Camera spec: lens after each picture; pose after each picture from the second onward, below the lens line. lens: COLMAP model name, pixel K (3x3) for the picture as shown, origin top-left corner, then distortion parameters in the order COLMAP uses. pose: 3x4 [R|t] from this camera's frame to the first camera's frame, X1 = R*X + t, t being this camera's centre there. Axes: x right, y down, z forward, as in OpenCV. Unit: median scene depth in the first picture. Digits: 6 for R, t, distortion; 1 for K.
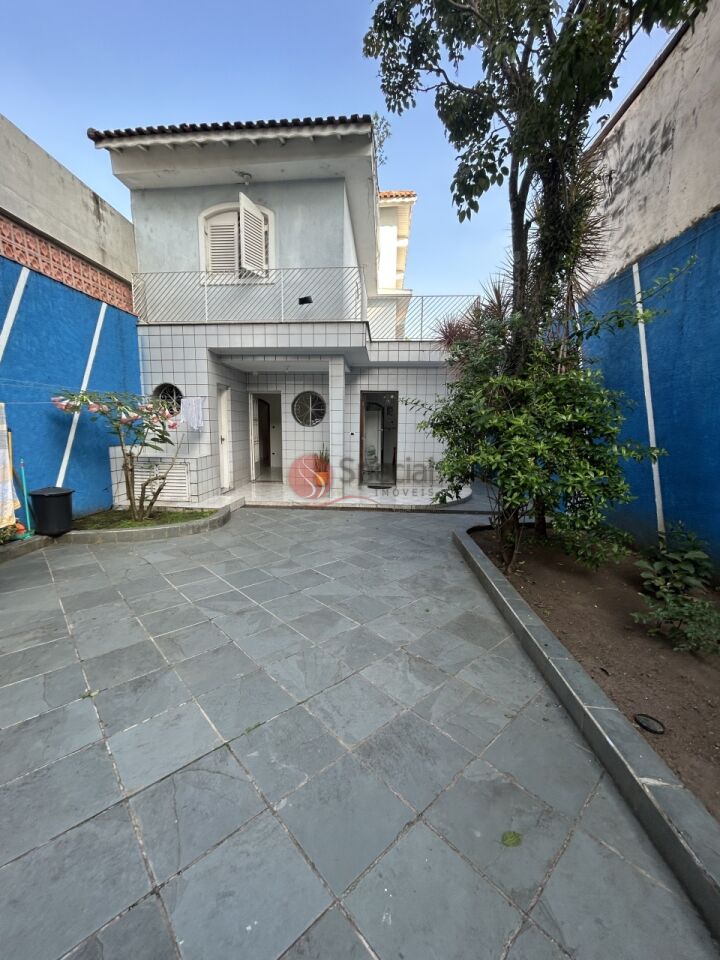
lens RADIAL K [[385.5, 0, 360.0], [0, 385.5, 480.0], [0, 0, 1]] dist [-0.000782, 0.000145]
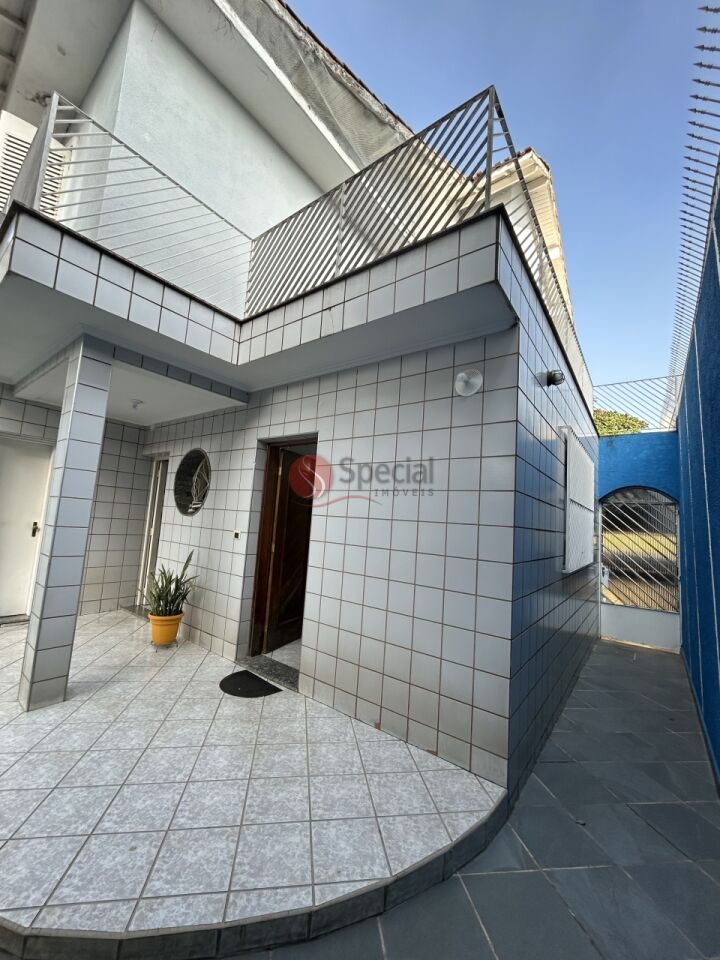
lens RADIAL K [[385.5, 0, 360.0], [0, 385.5, 480.0], [0, 0, 1]] dist [-0.000782, 0.000145]
pose [[0.829496, -0.015500, -0.558298, 0.347164], [-0.134245, 0.964776, -0.226242, -0.100656], [0.542139, 0.262615, 0.798197, 0.711135]]
